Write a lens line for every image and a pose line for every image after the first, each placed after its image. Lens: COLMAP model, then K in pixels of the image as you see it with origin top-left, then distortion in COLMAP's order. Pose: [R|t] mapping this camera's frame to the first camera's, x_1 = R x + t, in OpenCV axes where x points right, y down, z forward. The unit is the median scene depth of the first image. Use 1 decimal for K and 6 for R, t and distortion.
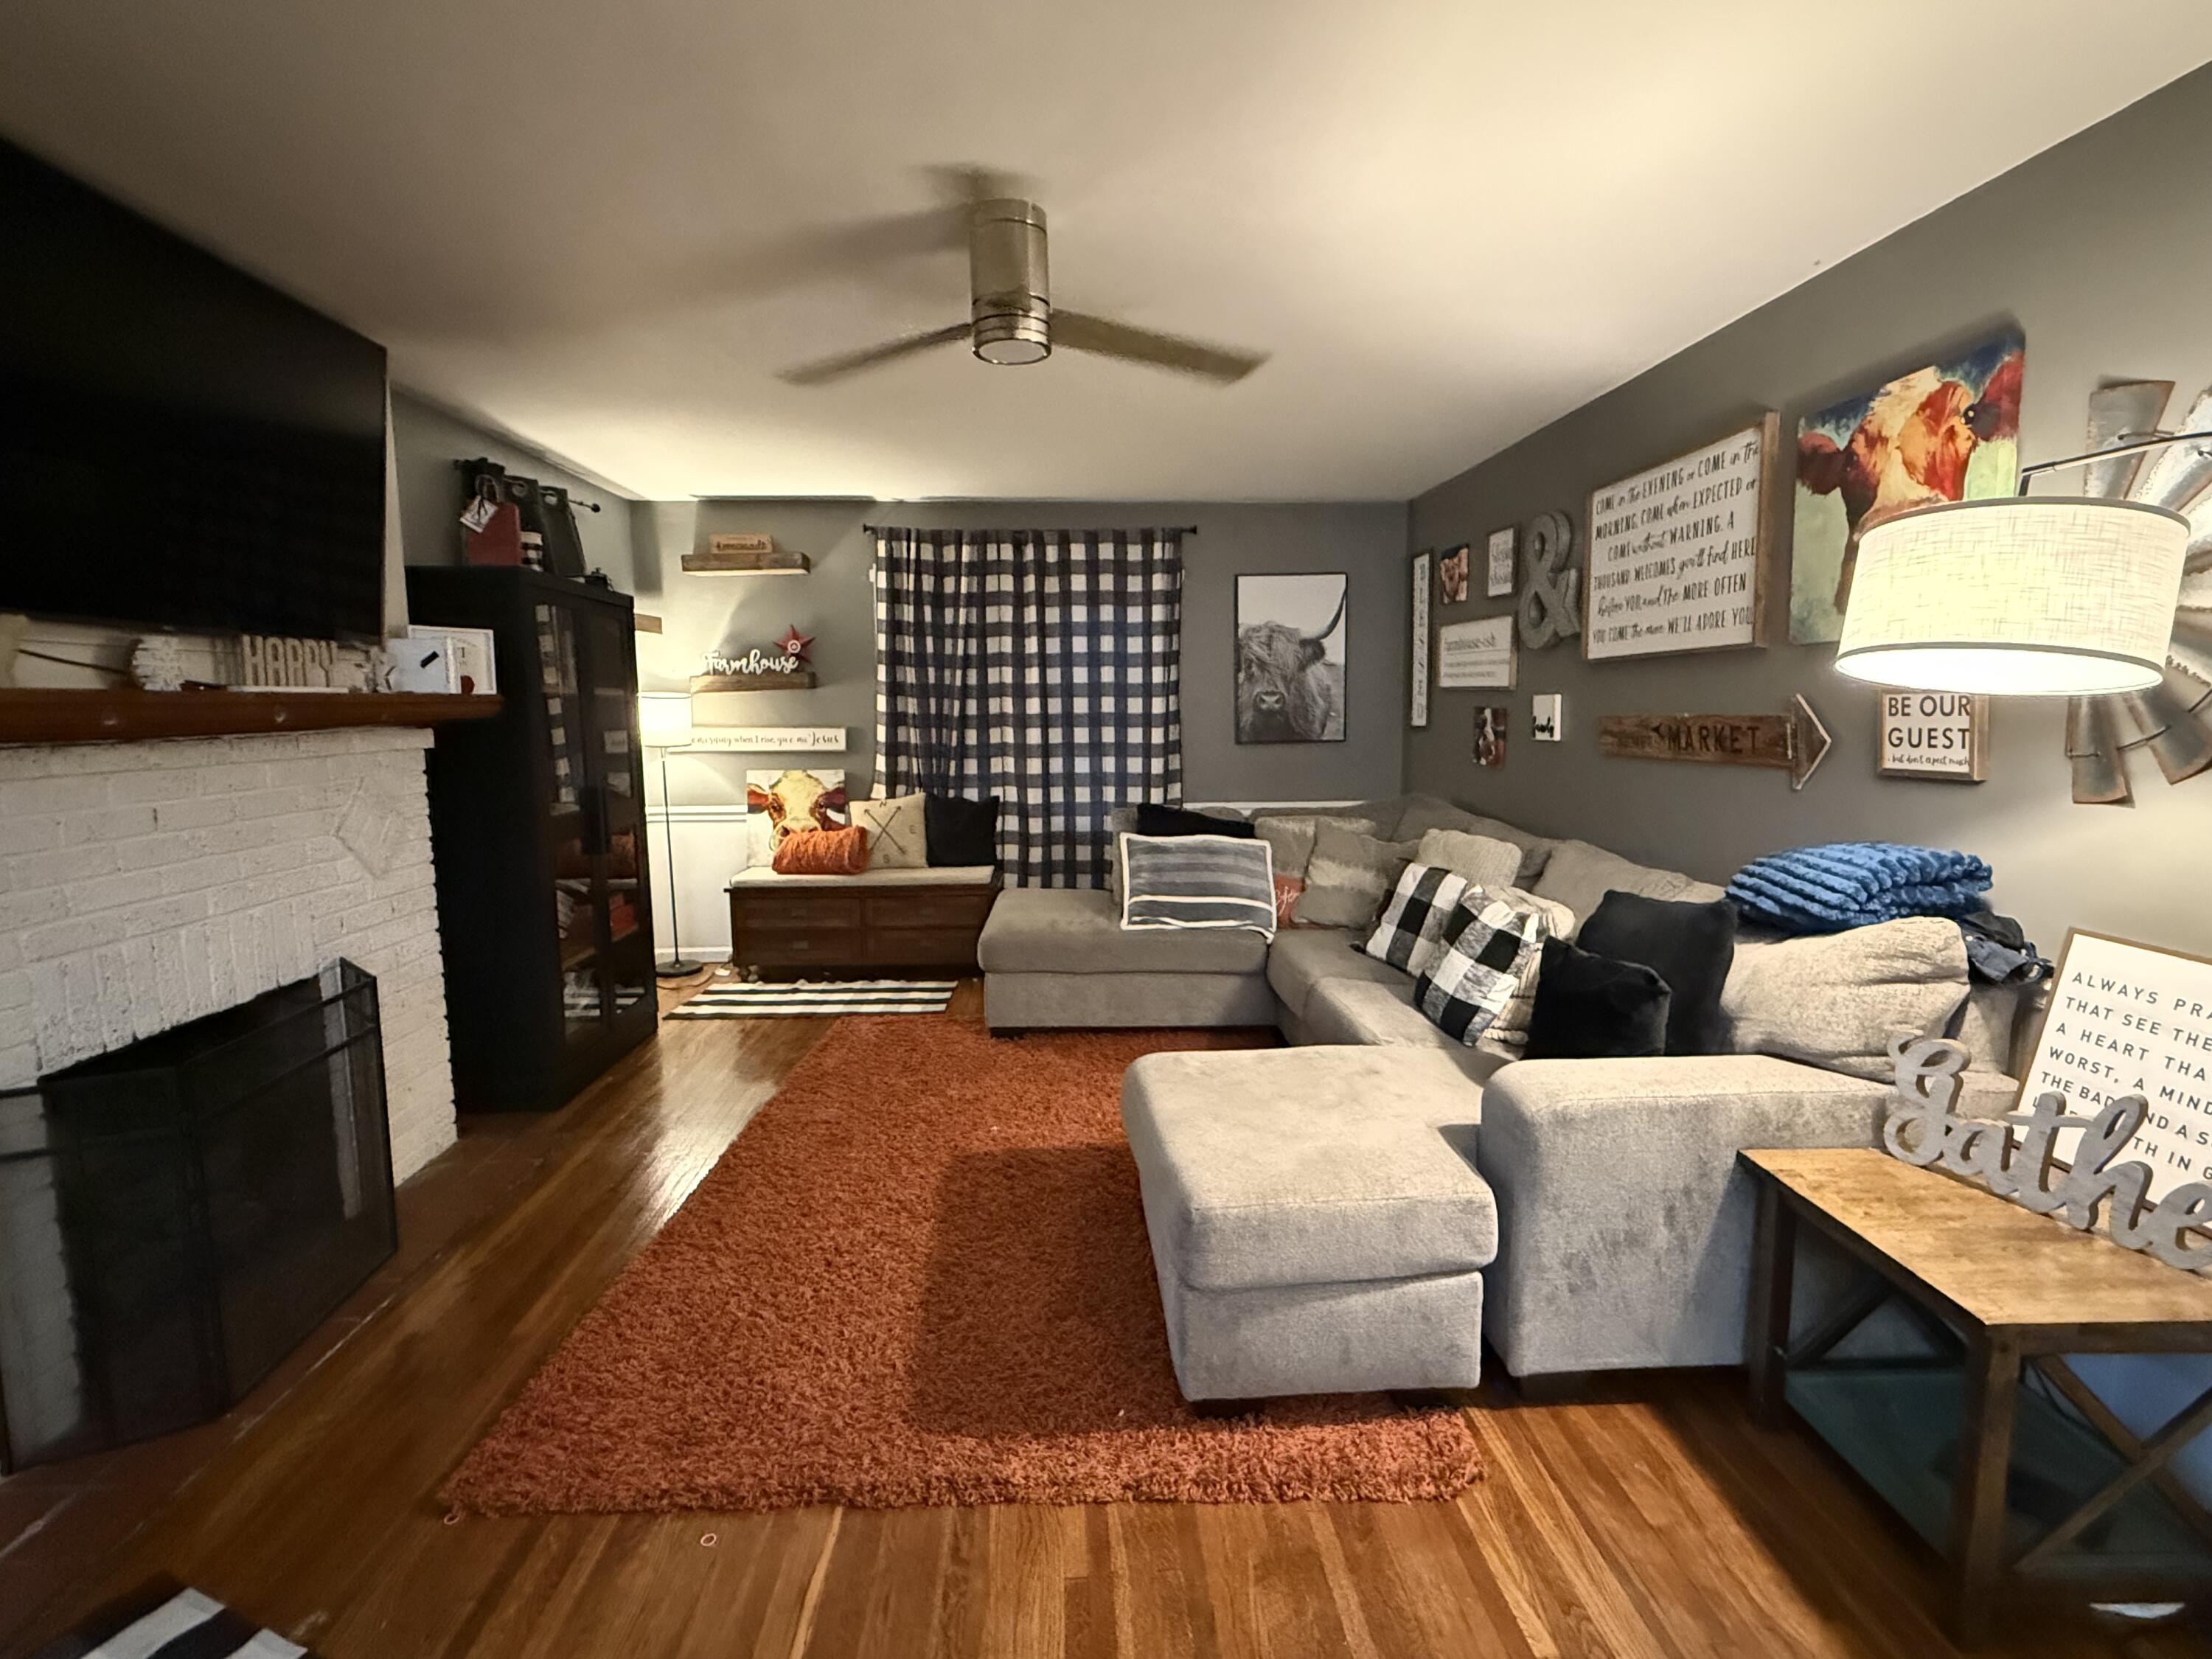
lens RADIAL K [[1028.5, 0, 1106.0], [0, 1028.5, 829.5], [0, 0, 1]] dist [-0.000743, 0.000140]
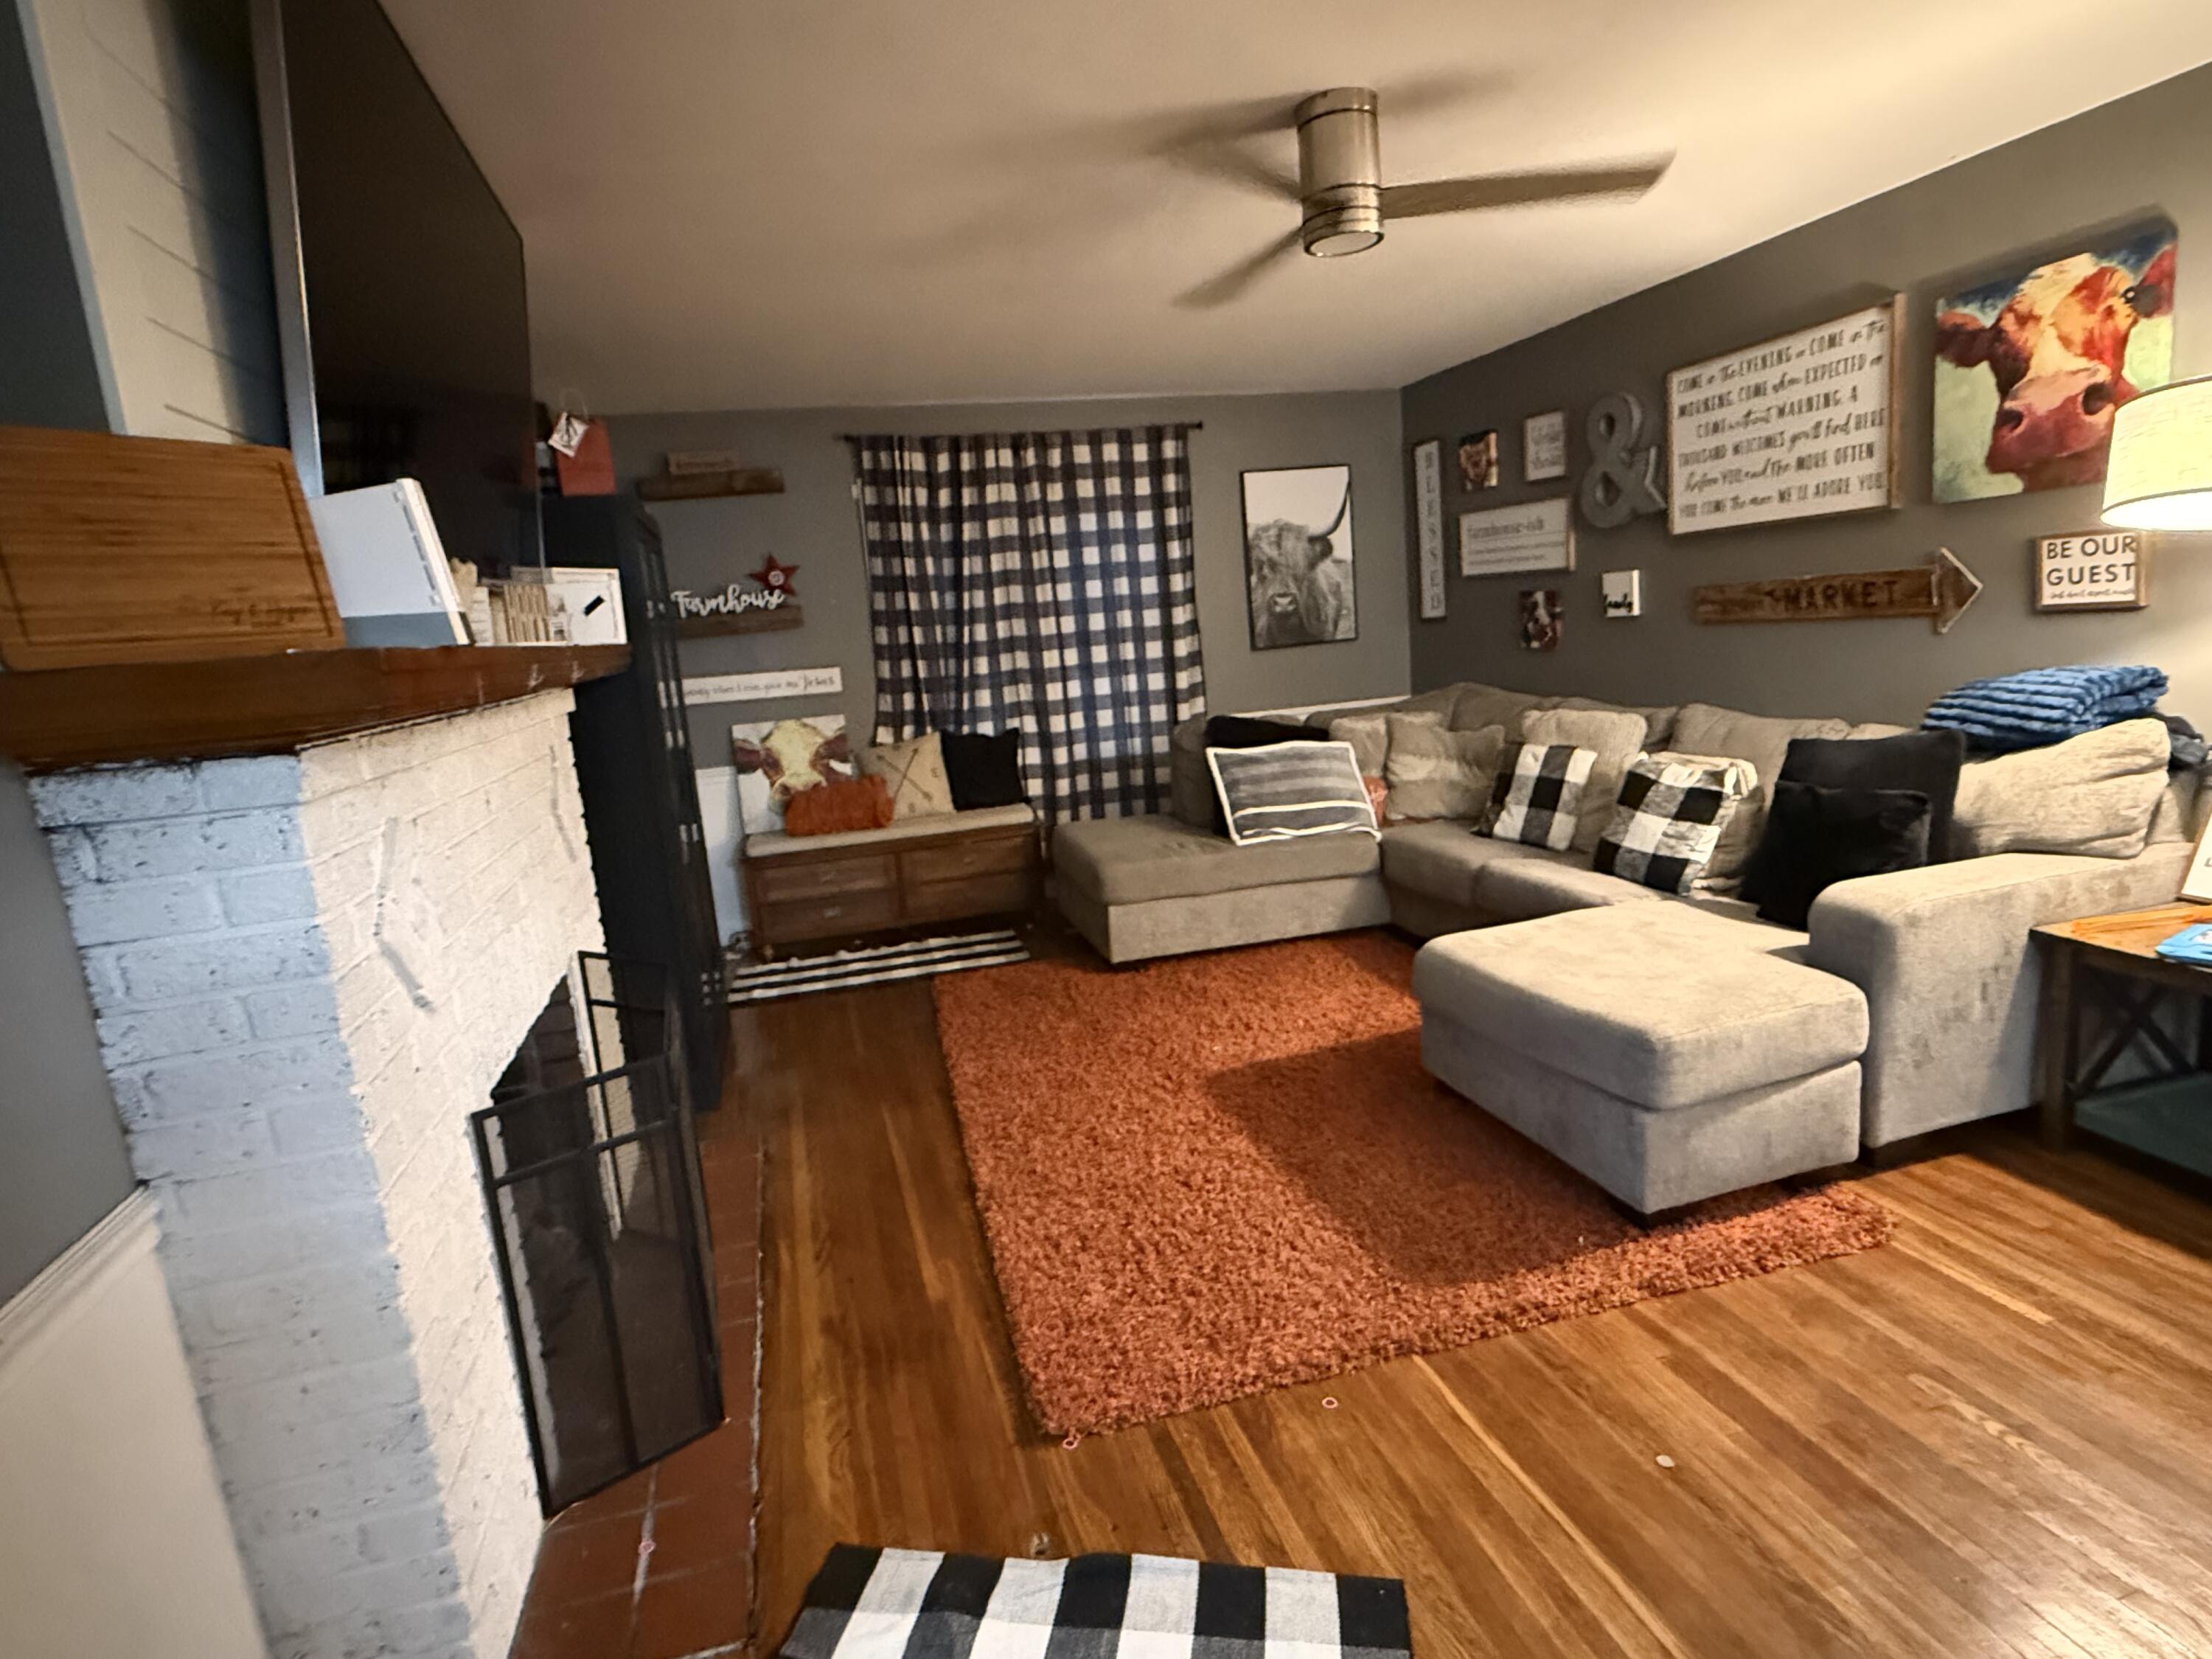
lens RADIAL K [[1156.3, 0, 1106.0], [0, 1156.3, 829.5], [0, 0, 1]] dist [-0.000488, 0.000643]
pose [[0.971900, -0.110489, 0.207852, -0.452279], [0.099985, 0.993153, 0.060412, 0.006343], [-0.213104, -0.037932, 0.976293, -0.050674]]
